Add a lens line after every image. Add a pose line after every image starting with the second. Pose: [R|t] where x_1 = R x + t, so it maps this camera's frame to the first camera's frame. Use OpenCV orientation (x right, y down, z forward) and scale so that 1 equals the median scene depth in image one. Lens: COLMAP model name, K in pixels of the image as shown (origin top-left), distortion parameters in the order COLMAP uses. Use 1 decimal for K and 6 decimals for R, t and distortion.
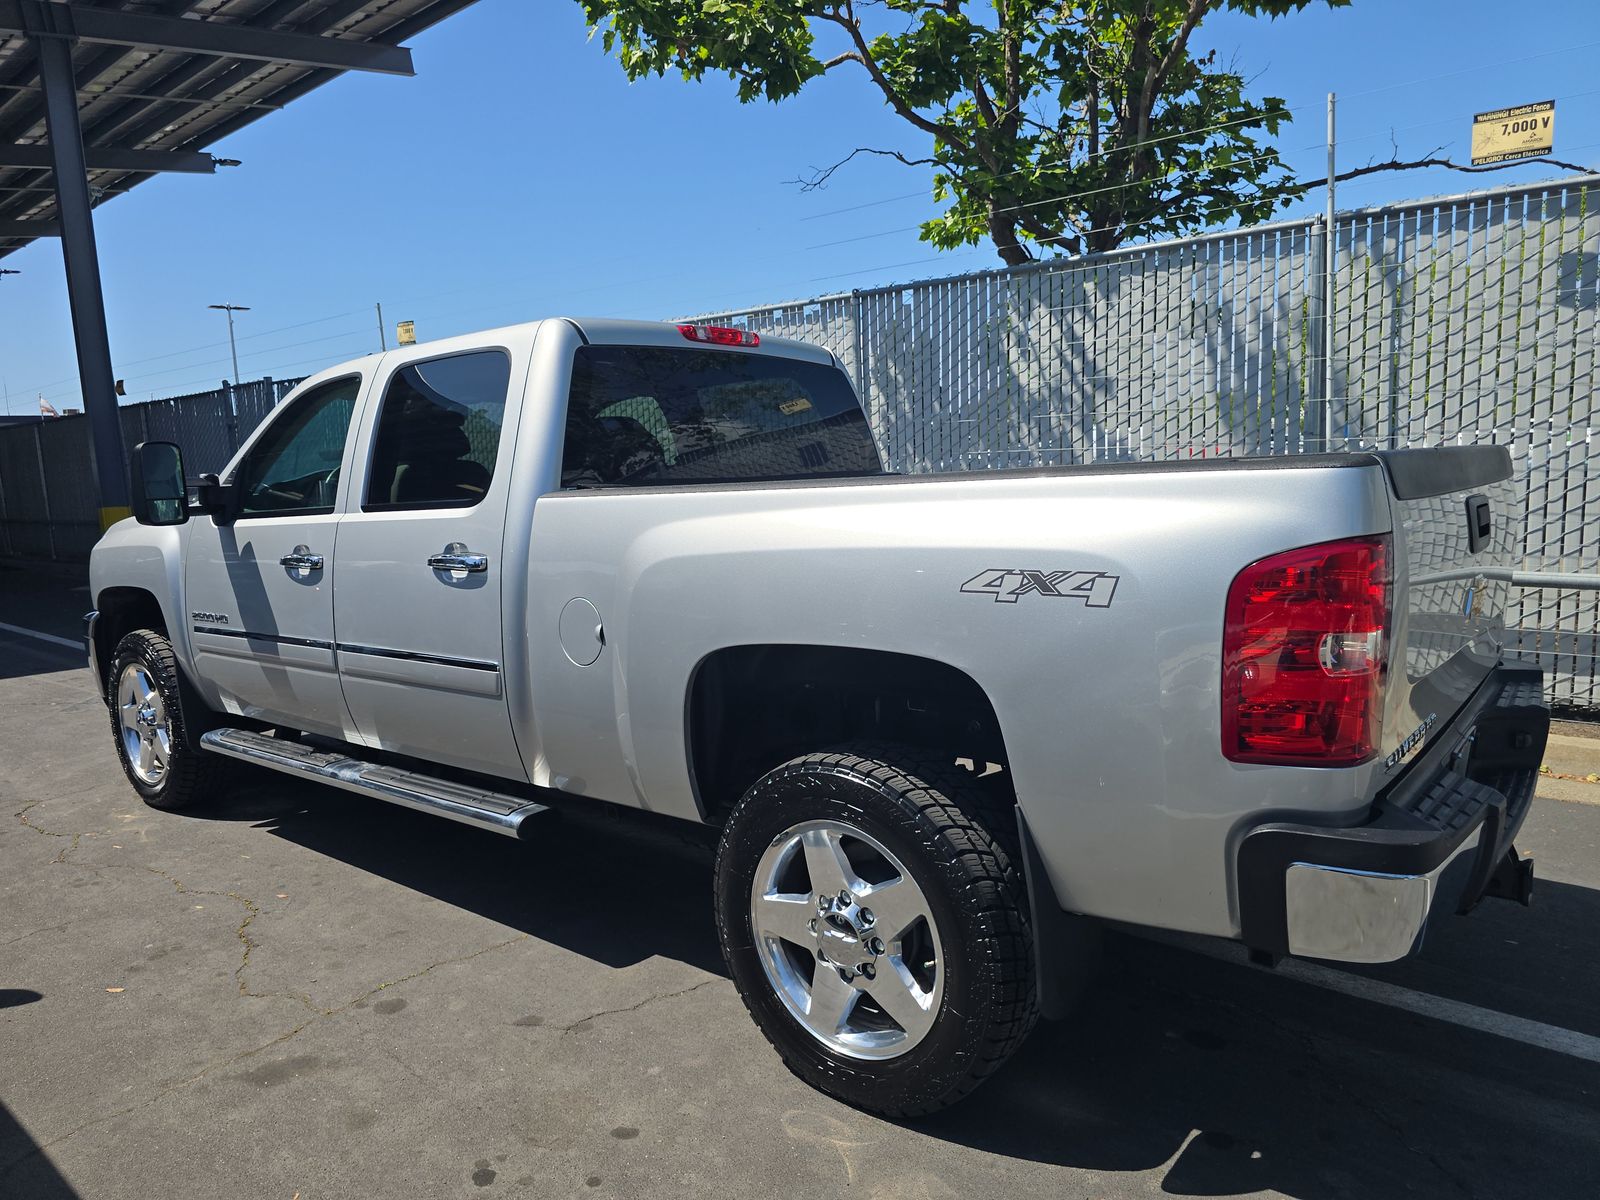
lens RADIAL K [[1078.2, 0, 800.0], [0, 1078.2, 600.0], [0, 0, 1]] dist [0.013878, -0.022637]
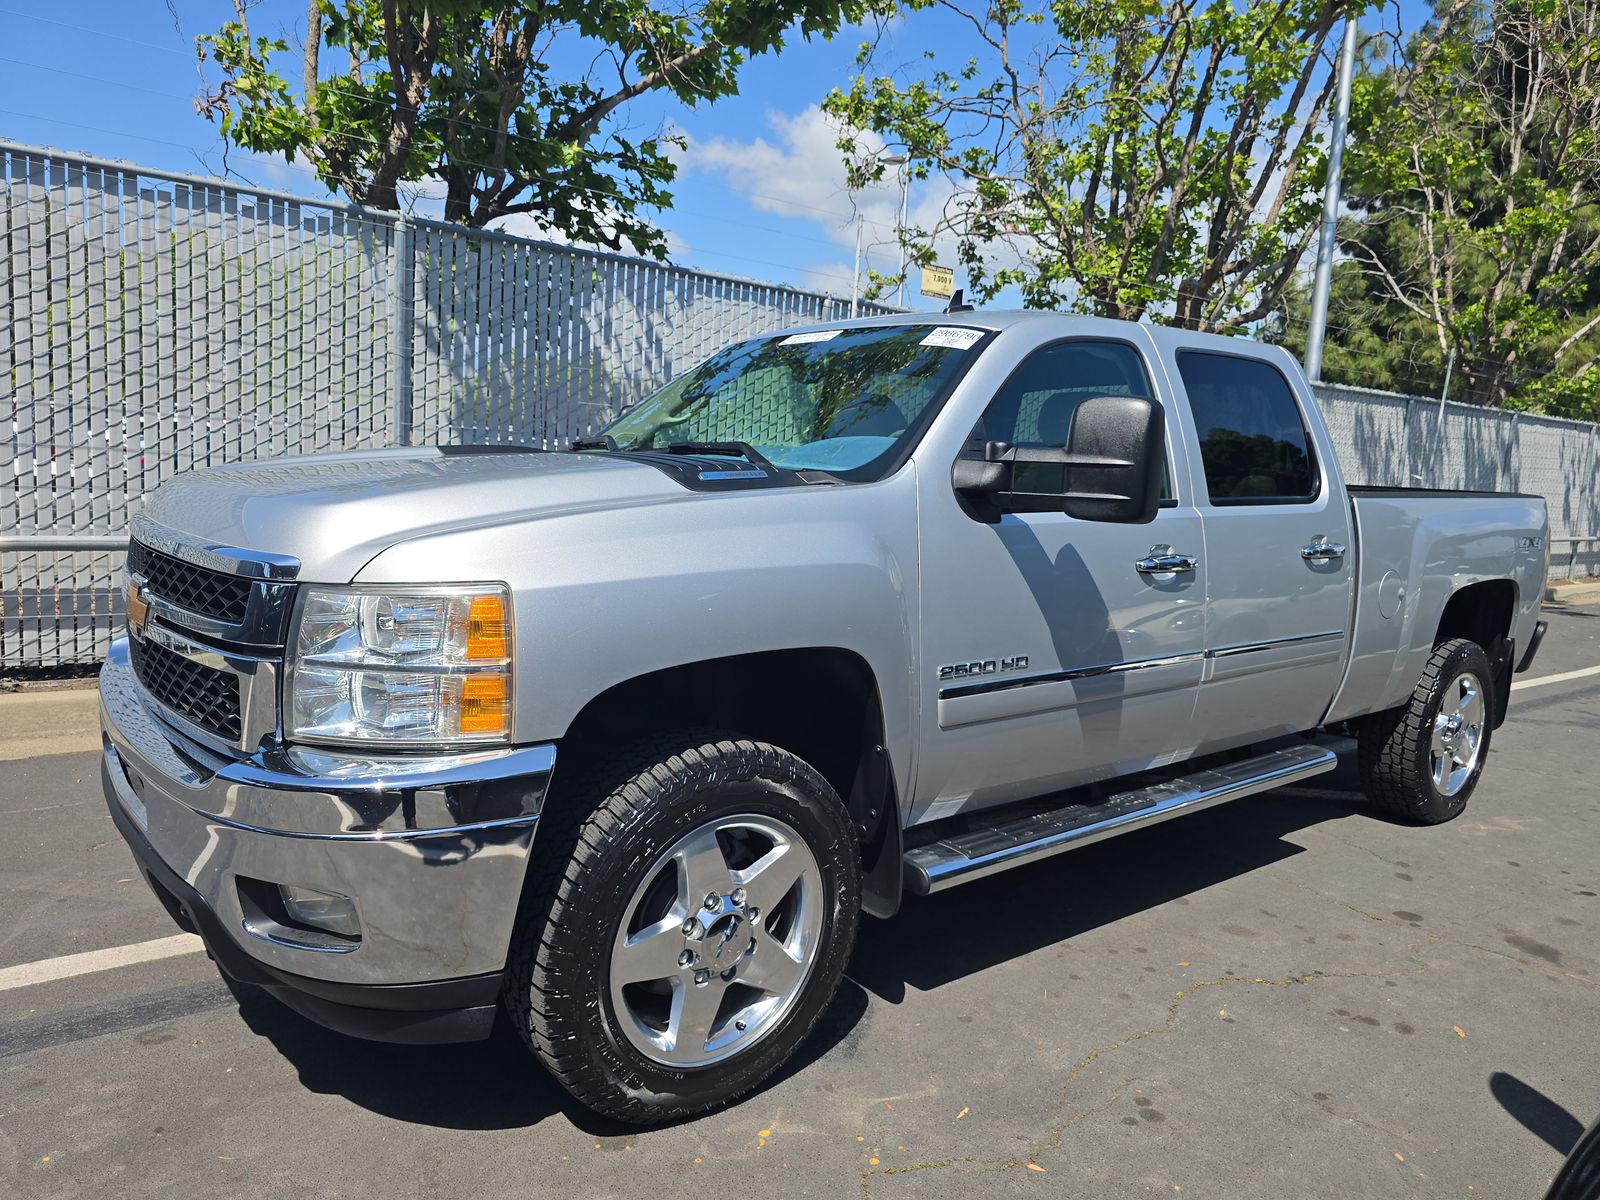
lens RADIAL K [[1078.2, 0, 800.0], [0, 1078.2, 600.0], [0, 0, 1]] dist [0.013878, -0.022637]
pose [[0.219894, -0.080188, 0.972223, -1.390390], [0.057469, 0.995950, 0.069147, -0.085407], [-0.973830, 0.040668, 0.223612, 1.137822]]
